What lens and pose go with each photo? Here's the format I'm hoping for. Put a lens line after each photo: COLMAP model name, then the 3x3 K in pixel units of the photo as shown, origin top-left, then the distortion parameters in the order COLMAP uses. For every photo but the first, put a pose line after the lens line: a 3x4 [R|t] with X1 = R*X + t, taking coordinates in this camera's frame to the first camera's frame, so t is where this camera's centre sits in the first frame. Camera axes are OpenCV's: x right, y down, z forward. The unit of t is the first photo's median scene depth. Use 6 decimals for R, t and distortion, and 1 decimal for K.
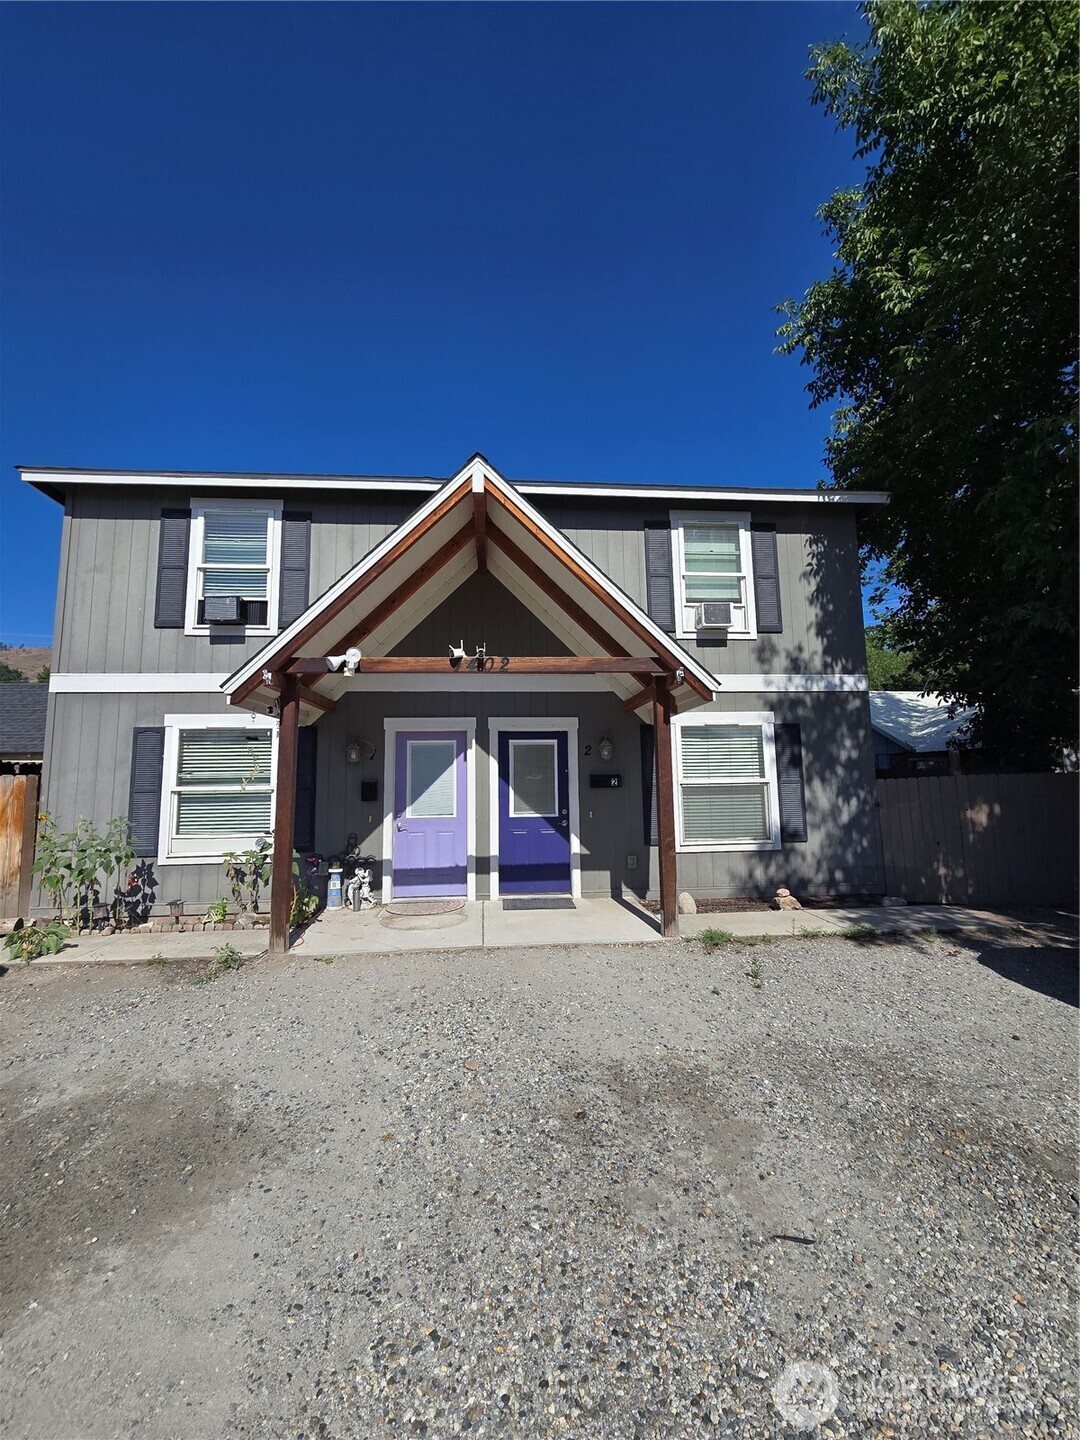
lens RADIAL K [[596.2, 0, 546.3], [0, 596.2, 717.3], [0, 0, 1]] dist [-0.001794, 0.000540]
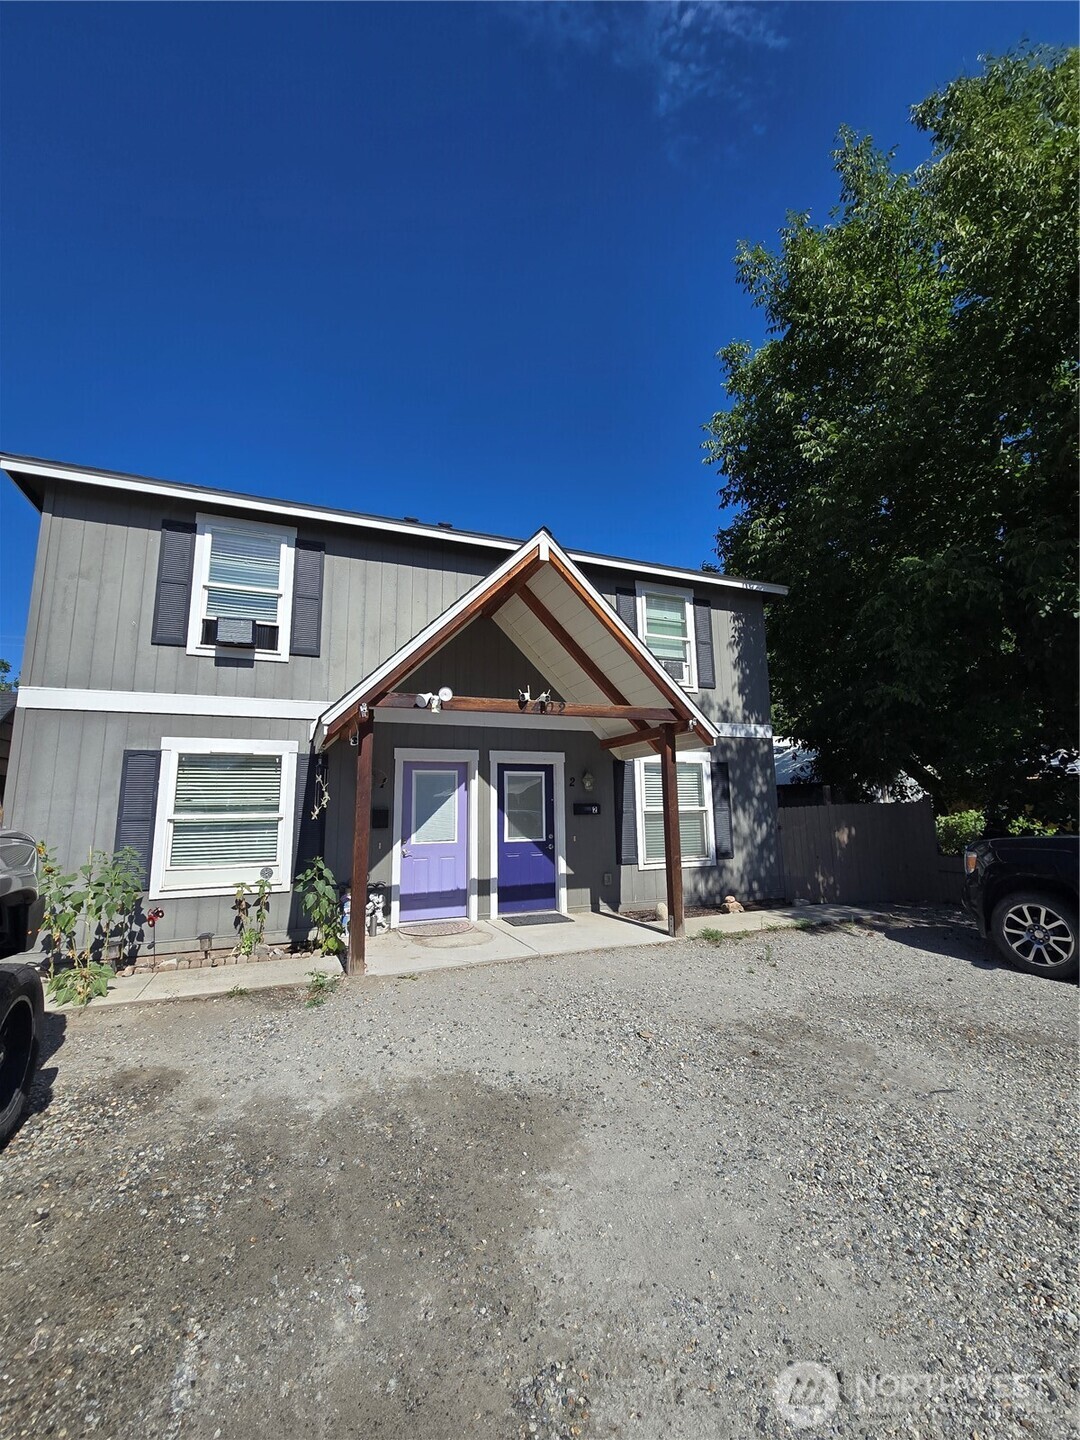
lens RADIAL K [[596.2, 0, 546.3], [0, 596.2, 717.3], [0, 0, 1]] dist [-0.001794, 0.000540]
pose [[0.951562, 0.048186, 0.303656, -0.344415], [-0.033720, 0.998041, -0.052706, -0.006597], [-0.305601, 0.039913, 0.951323, -0.077028]]
